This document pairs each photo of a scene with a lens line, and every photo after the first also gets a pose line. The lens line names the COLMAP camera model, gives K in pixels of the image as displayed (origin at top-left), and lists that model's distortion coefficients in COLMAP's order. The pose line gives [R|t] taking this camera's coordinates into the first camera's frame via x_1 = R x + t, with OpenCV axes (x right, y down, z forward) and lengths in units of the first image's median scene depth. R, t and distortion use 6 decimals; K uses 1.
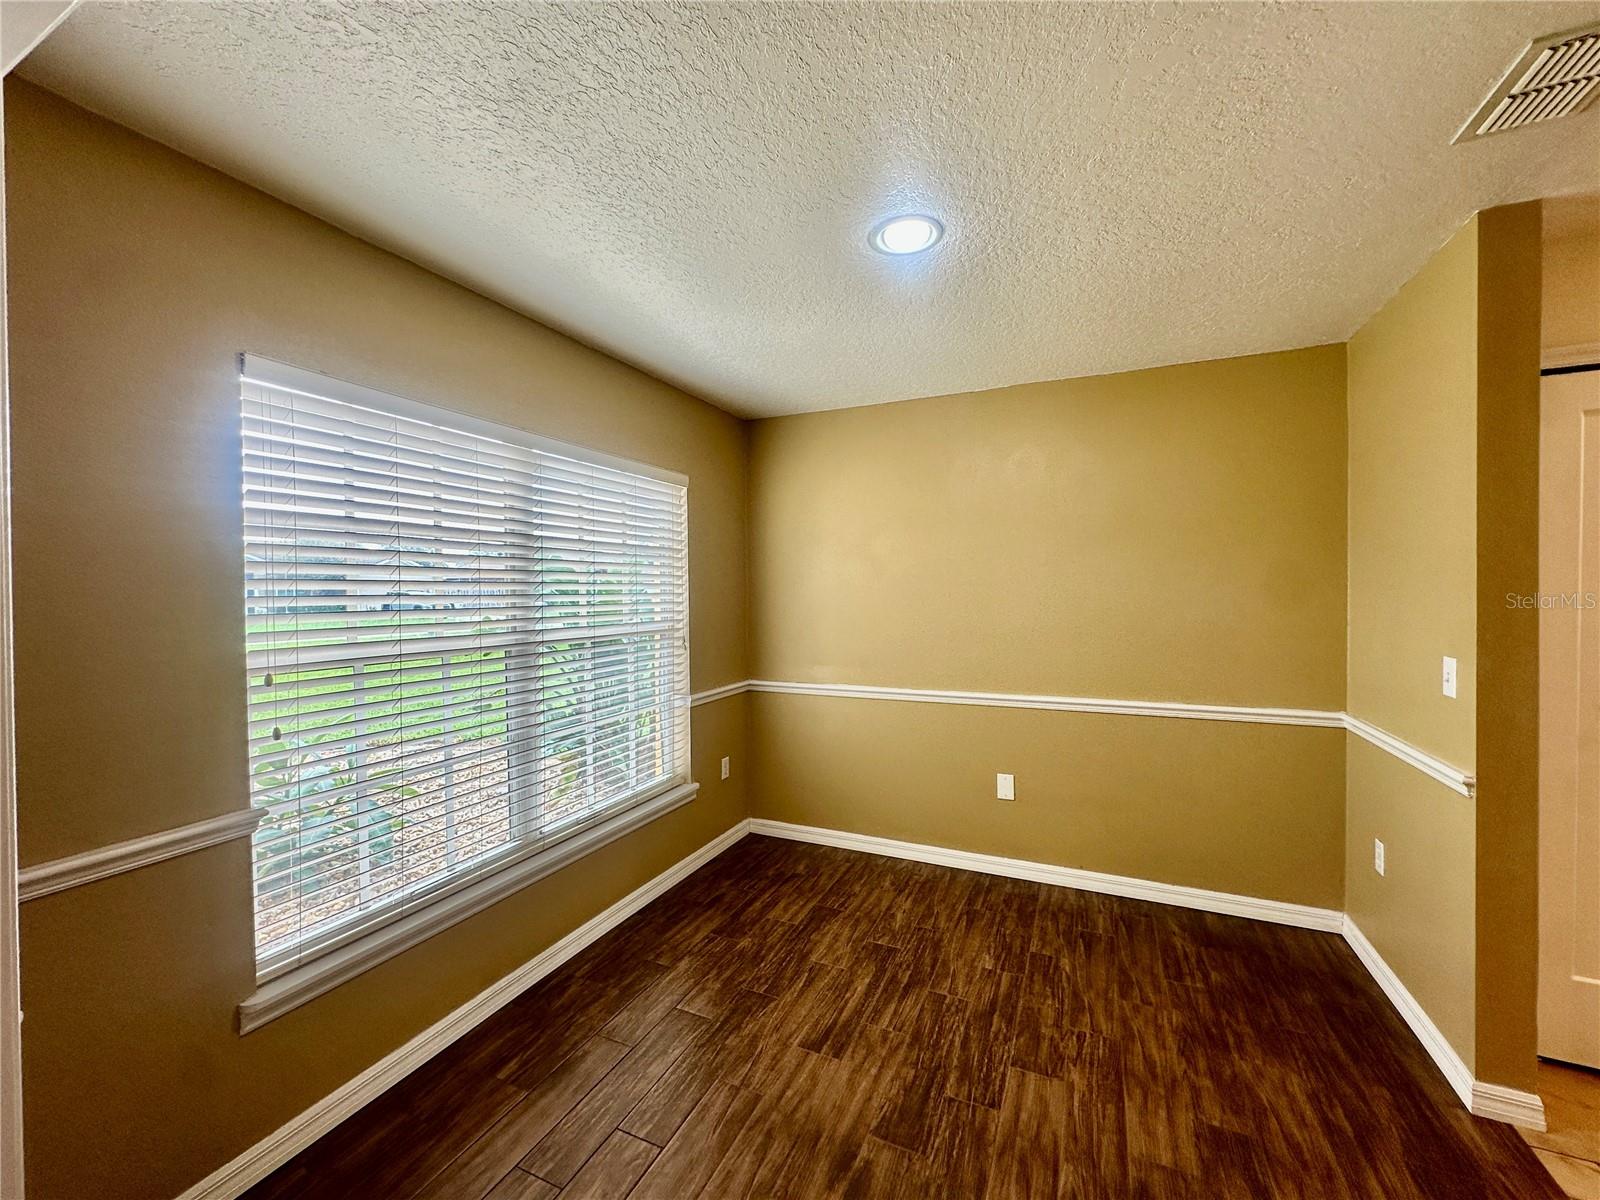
lens RADIAL K [[641.4, 0, 795.8], [0, 641.4, 600.0], [0, 0, 1]] dist [-0.002403, 0.001111]
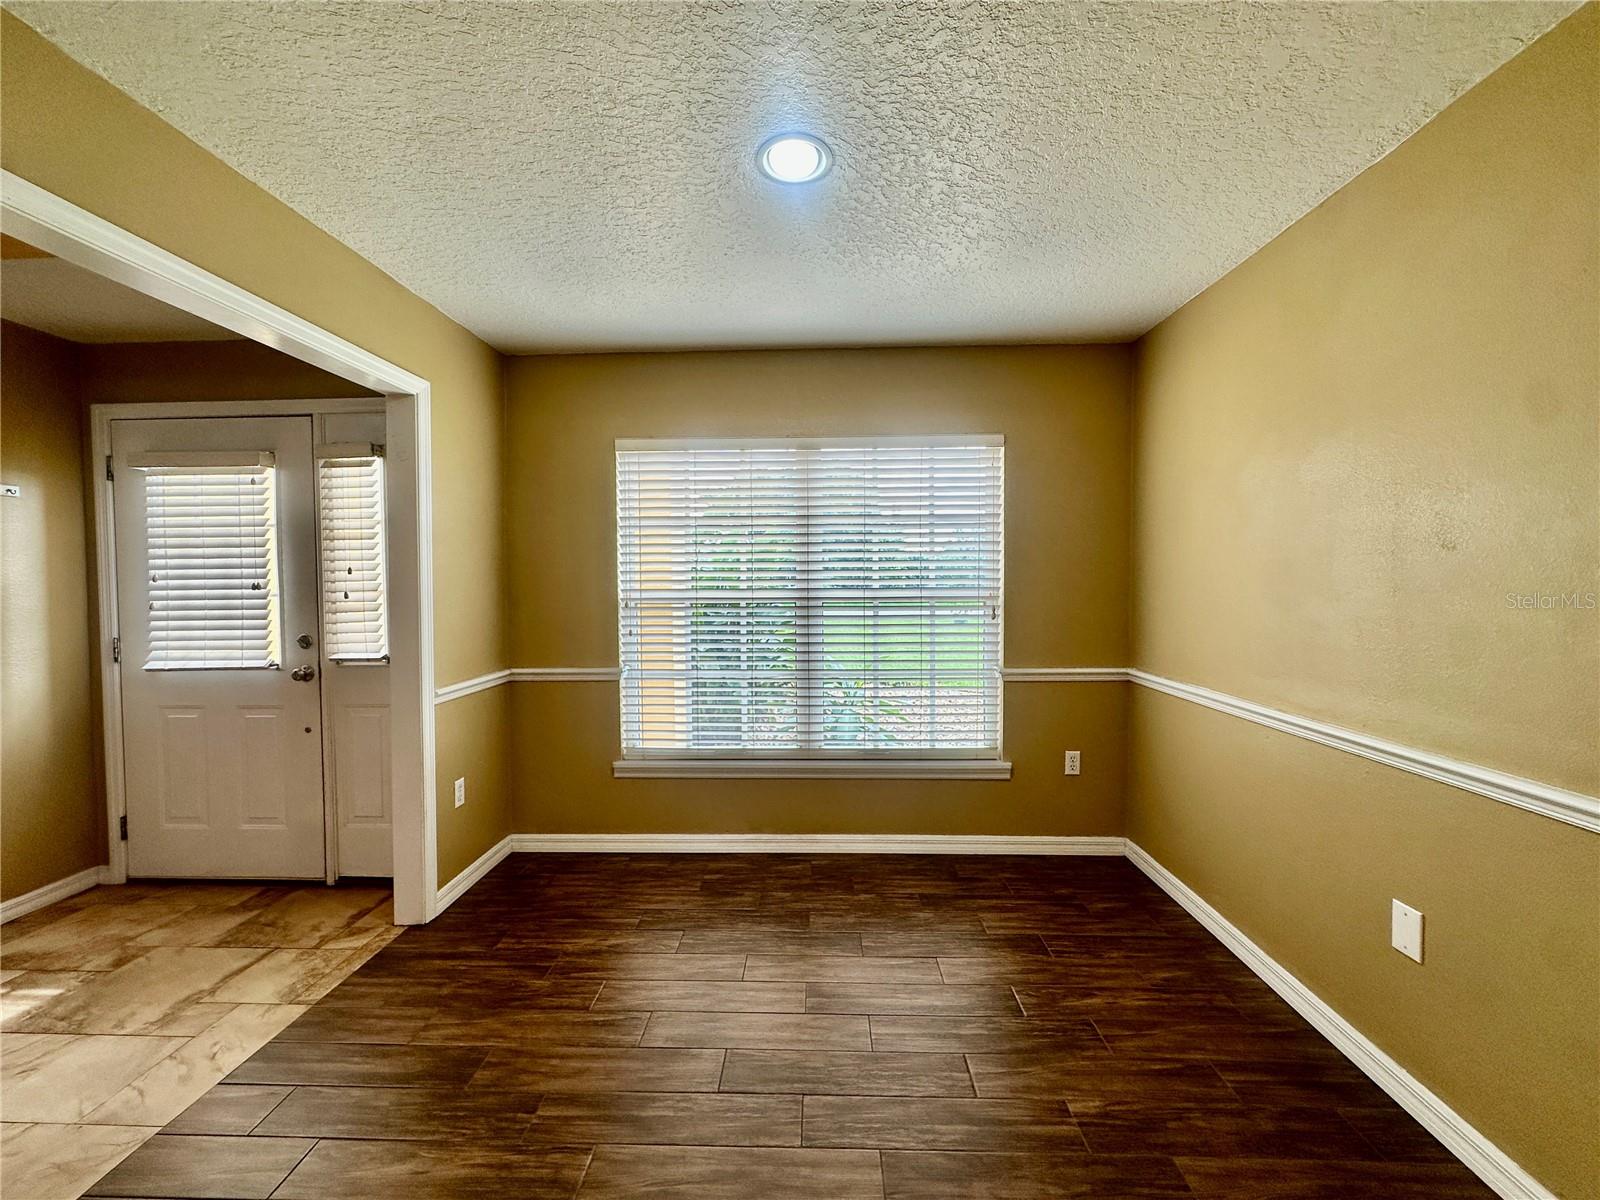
lens RADIAL K [[641.4, 0, 806.8], [0, 641.4, 597.6], [0, 0, 1]] dist [-0.002403, 0.001111]
pose [[0.395271, 0.032987, -0.917972, 0.594722], [-0.011277, 0.999454, 0.031060, 0.019423], [0.918495, -0.001925, 0.395427, 0.367223]]
